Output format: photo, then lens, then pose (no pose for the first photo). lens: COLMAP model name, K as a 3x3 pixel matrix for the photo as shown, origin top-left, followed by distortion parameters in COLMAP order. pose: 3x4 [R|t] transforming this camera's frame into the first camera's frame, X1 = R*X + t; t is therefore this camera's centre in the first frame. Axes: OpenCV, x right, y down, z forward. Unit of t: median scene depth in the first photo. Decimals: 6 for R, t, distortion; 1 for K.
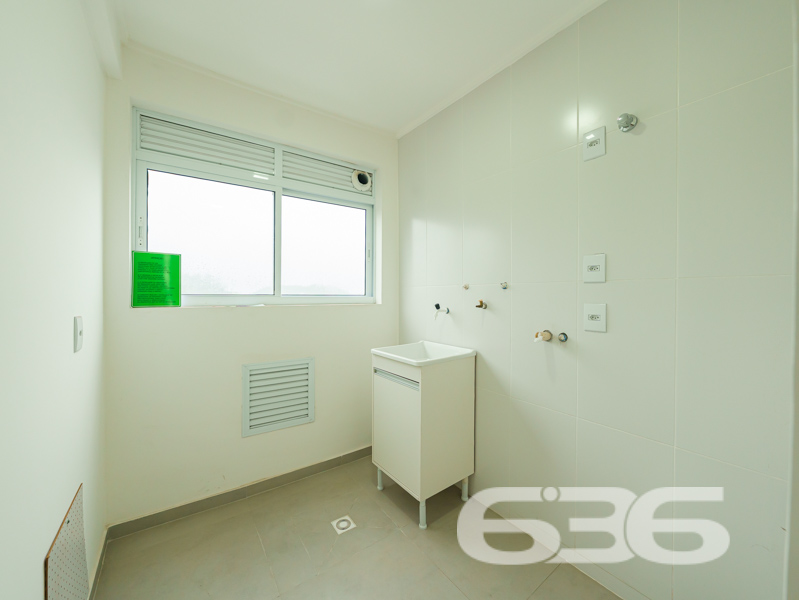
lens RADIAL K [[324.7, 0, 399.5], [0, 324.7, 300.0], [0, 0, 1]] dist [-0.000157, -0.000028]
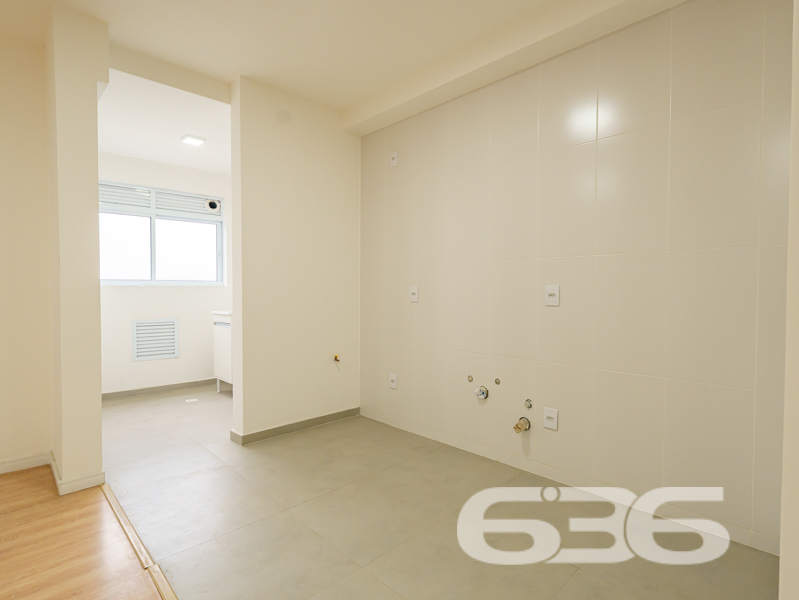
lens RADIAL K [[409.5, 0, 399.5], [0, 409.5, 300.0], [0, 0, 1]] dist [0.001338, 0.001552]
pose [[0.984122, -0.005305, 0.177416, 0.474875], [0.001730, 0.999792, 0.020300, 0.043415], [-0.177487, -0.019671, 0.983927, -1.246352]]
